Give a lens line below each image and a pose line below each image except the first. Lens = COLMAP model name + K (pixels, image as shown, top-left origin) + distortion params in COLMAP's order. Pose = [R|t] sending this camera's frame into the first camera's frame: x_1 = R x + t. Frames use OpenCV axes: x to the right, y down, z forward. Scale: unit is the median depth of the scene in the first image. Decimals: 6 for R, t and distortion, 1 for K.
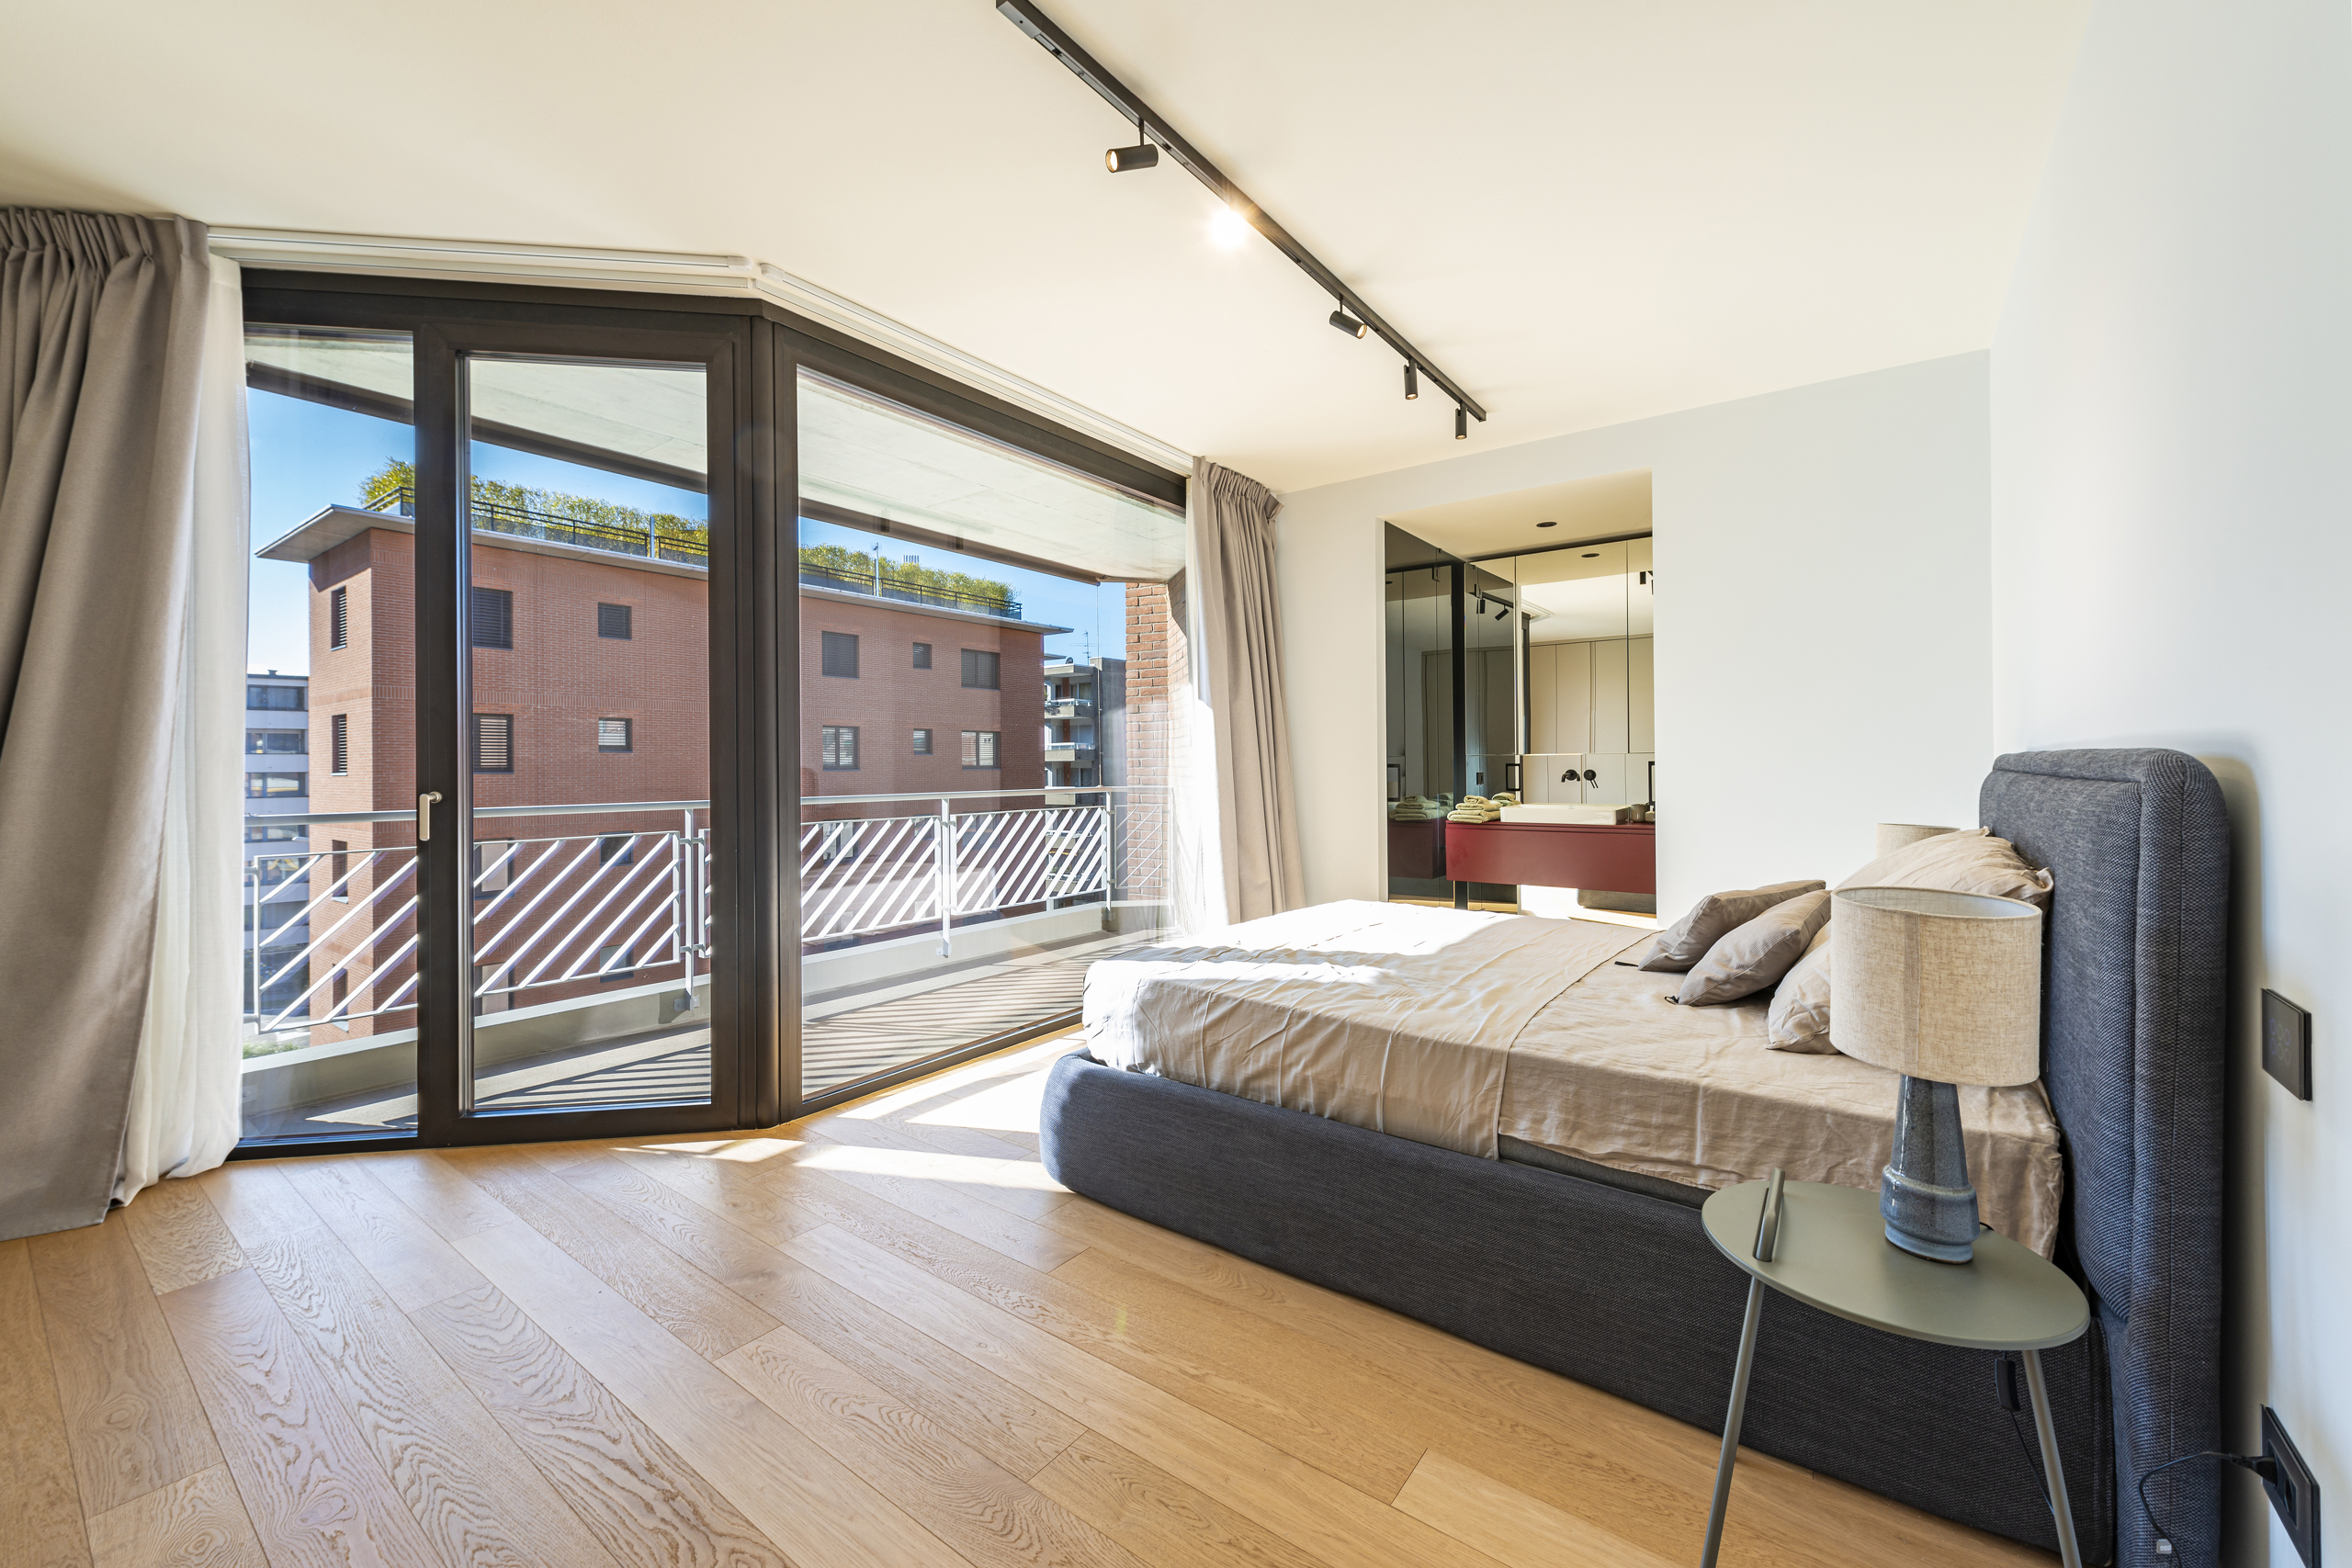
lens RADIAL K [[942.6, 0, 1195.8], [0, 942.6, 780.4], [0, 0, 1]] dist [0.001992, -0.000131]
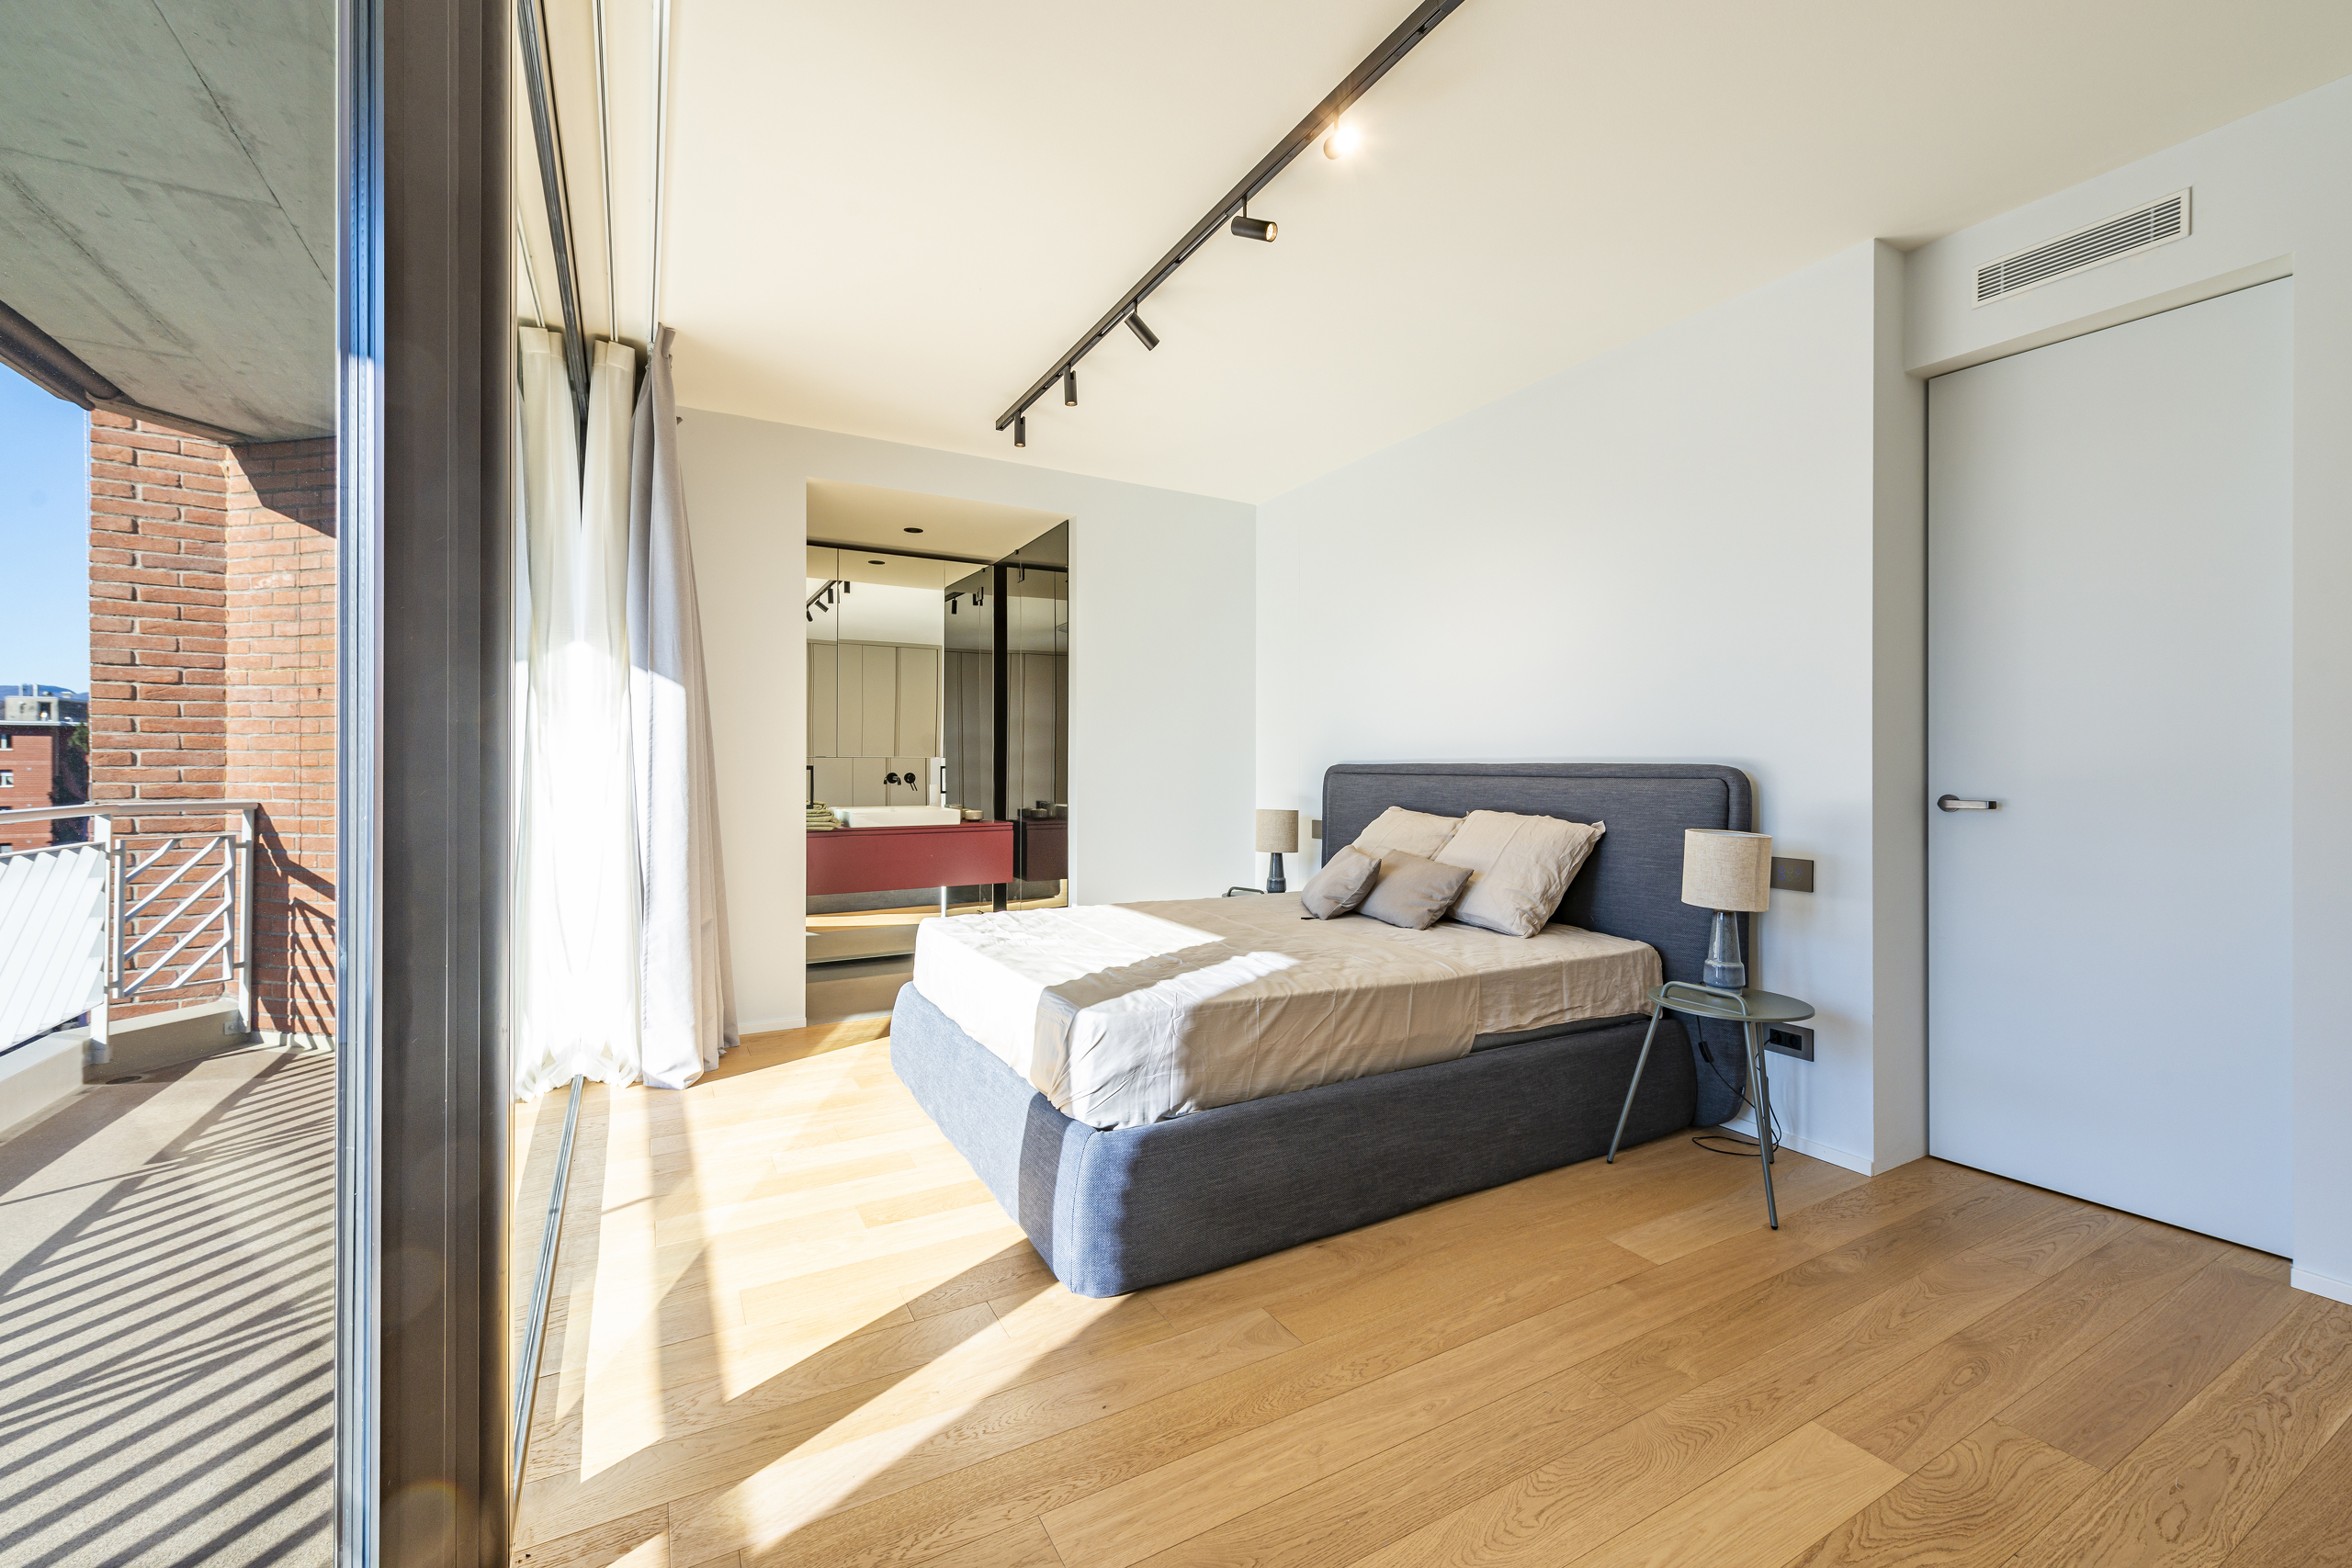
lens RADIAL K [[942.6, 0, 1195.8], [0, 942.6, 780.4], [0, 0, 1]] dist [0.001992, -0.000131]
pose [[0.396982, -0.004210, 0.917817, -0.854178], [0.008044, 0.999967, 0.001108, -0.003517], [-0.917791, 0.006943, 0.397003, 0.631689]]
